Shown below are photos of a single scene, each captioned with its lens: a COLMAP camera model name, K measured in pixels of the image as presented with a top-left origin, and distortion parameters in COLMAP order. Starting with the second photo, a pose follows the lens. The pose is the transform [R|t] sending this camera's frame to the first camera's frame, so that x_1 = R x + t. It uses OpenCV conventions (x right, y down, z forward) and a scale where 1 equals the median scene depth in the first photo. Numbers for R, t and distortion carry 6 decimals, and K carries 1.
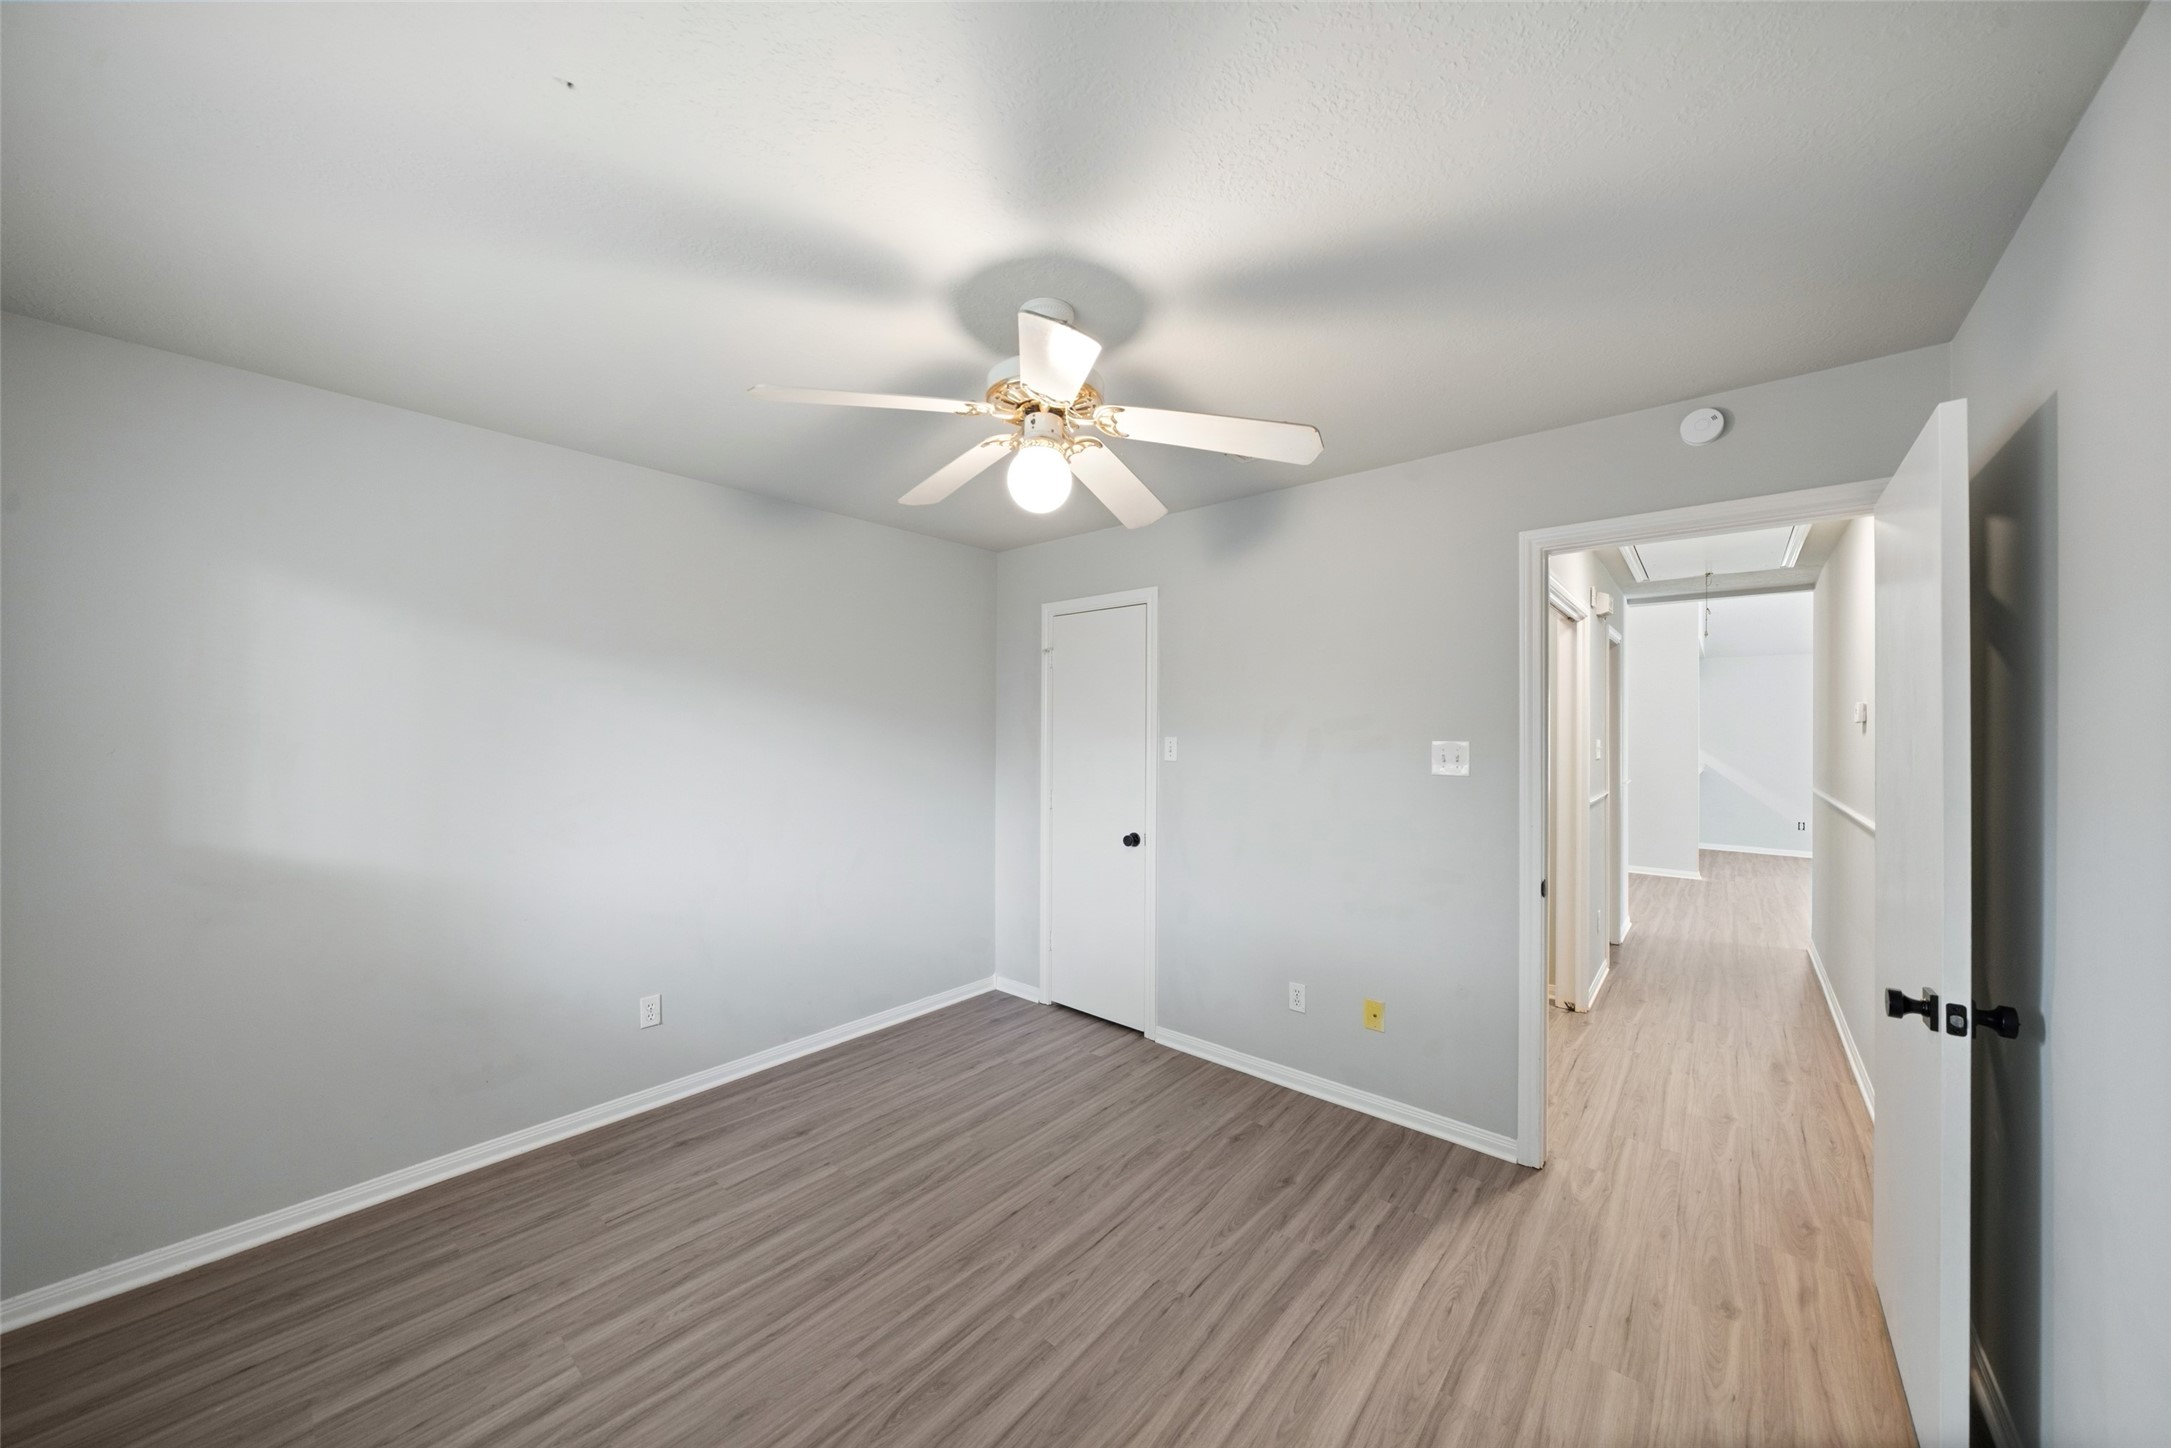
lens RADIAL K [[748.1, 0, 1084.4], [0, 748.1, 738.5], [0, 0, 1]] dist [-0.009173, 0.000307]
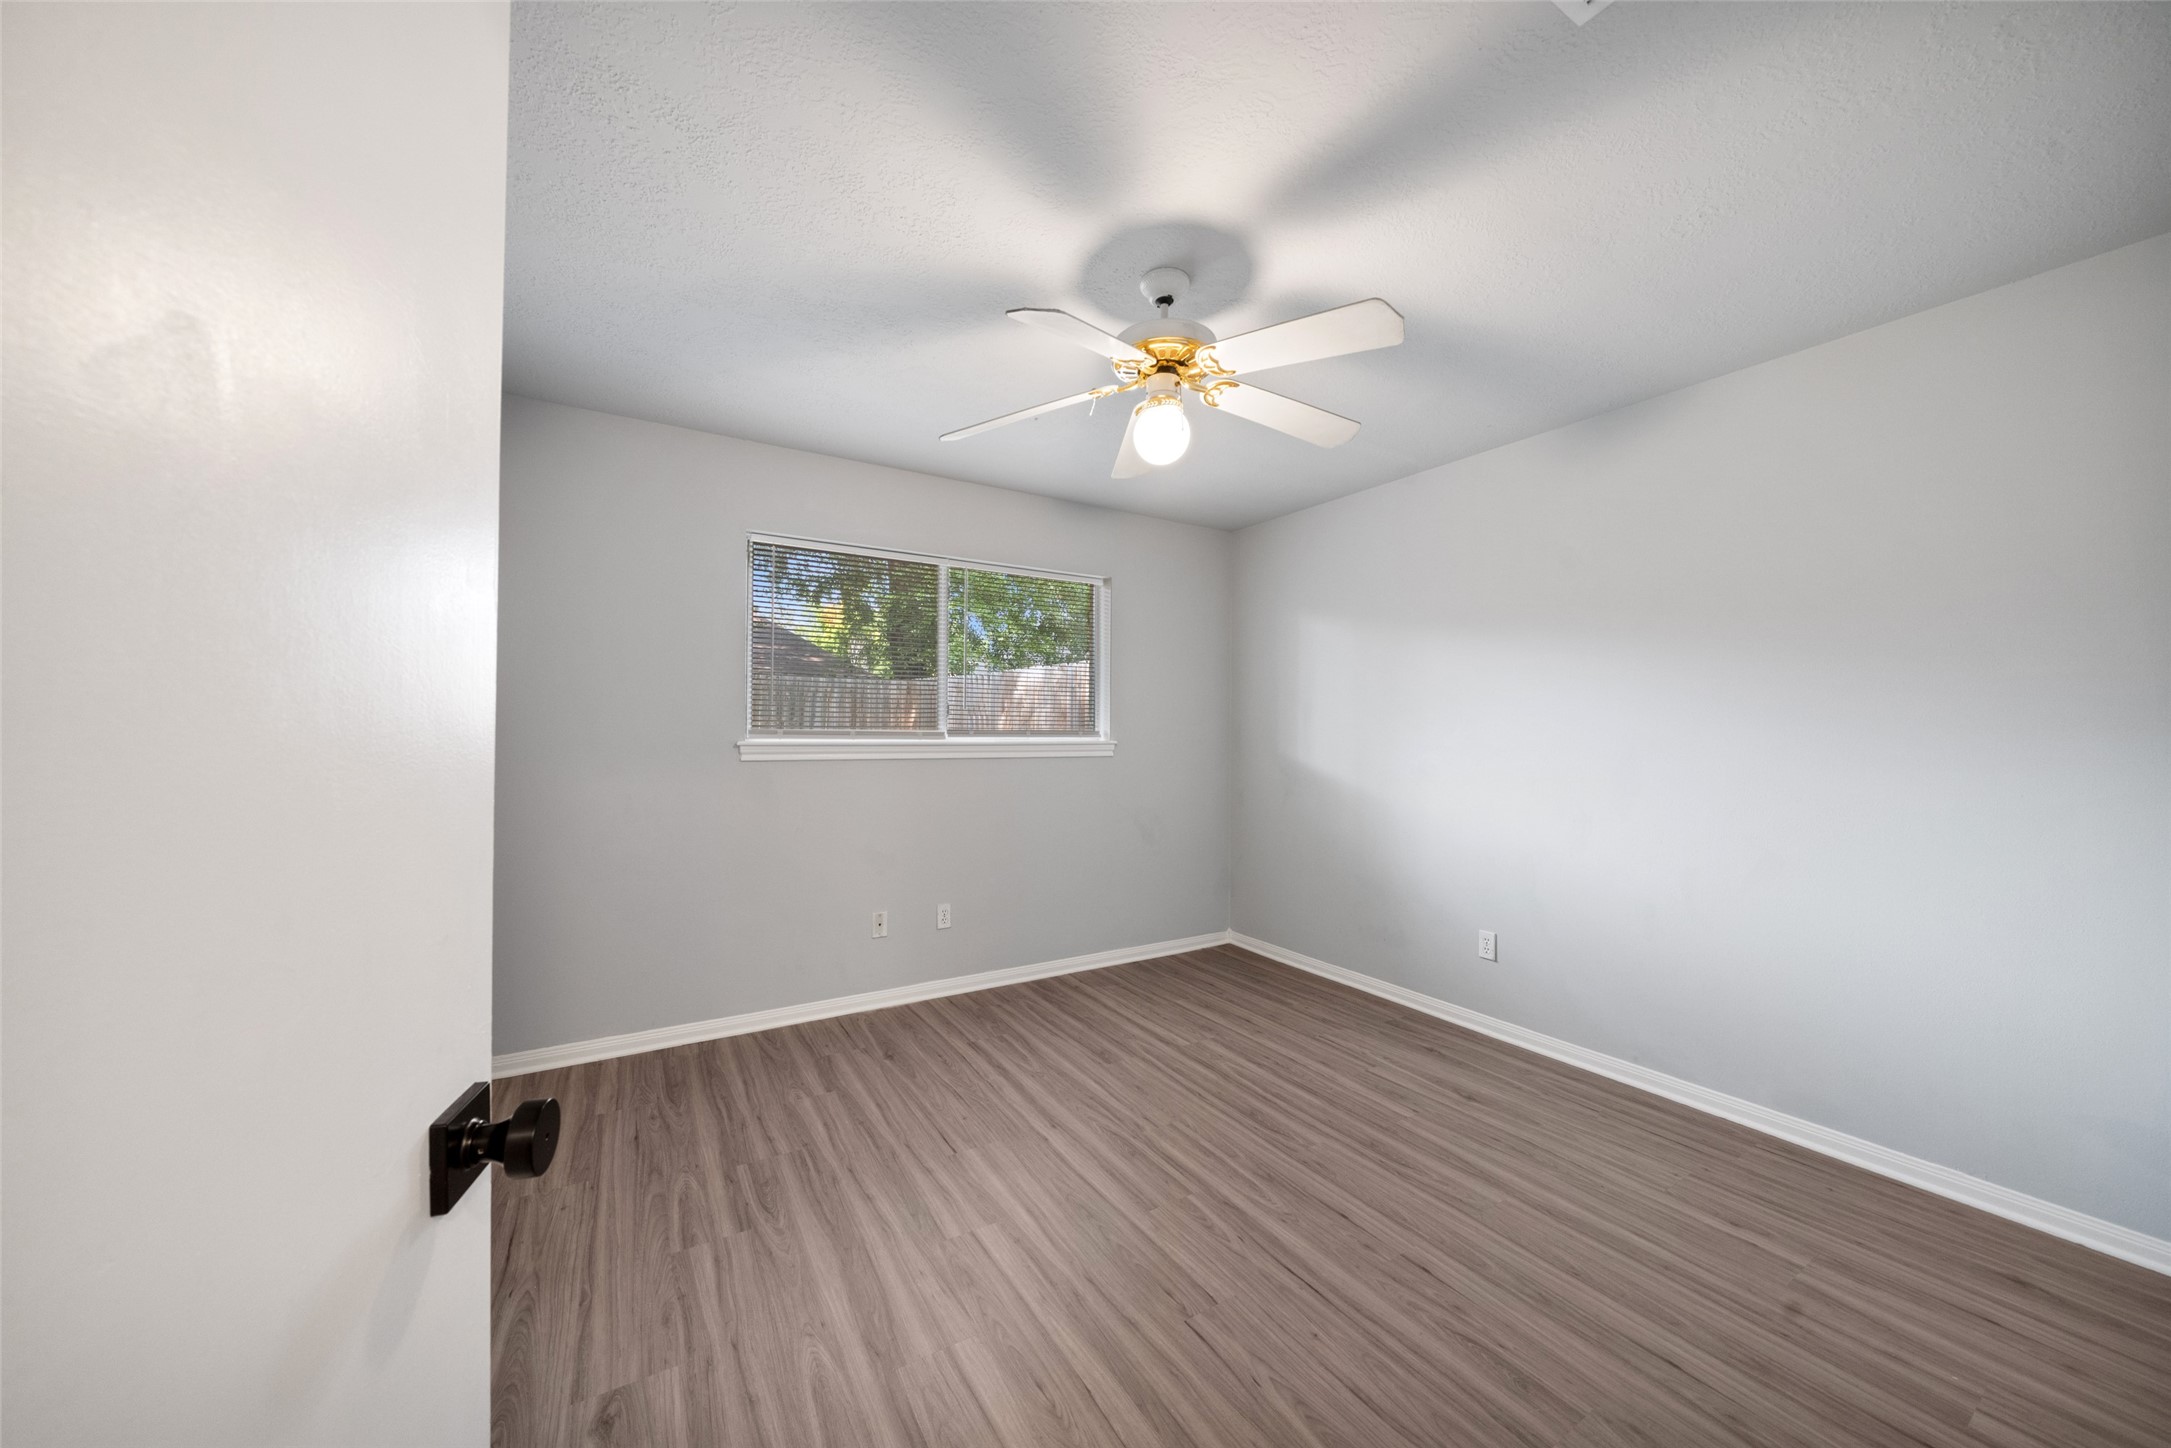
lens RADIAL K [[748.1, 0, 1084.4], [0, 748.1, 738.5], [0, 0, 1]] dist [-0.009173, 0.000307]
pose [[-0.304374, 0.001532, -0.952551, 0.840190], [-0.019576, 0.999777, 0.007863, 0.079729], [0.952351, 0.021041, -0.304276, 0.981826]]
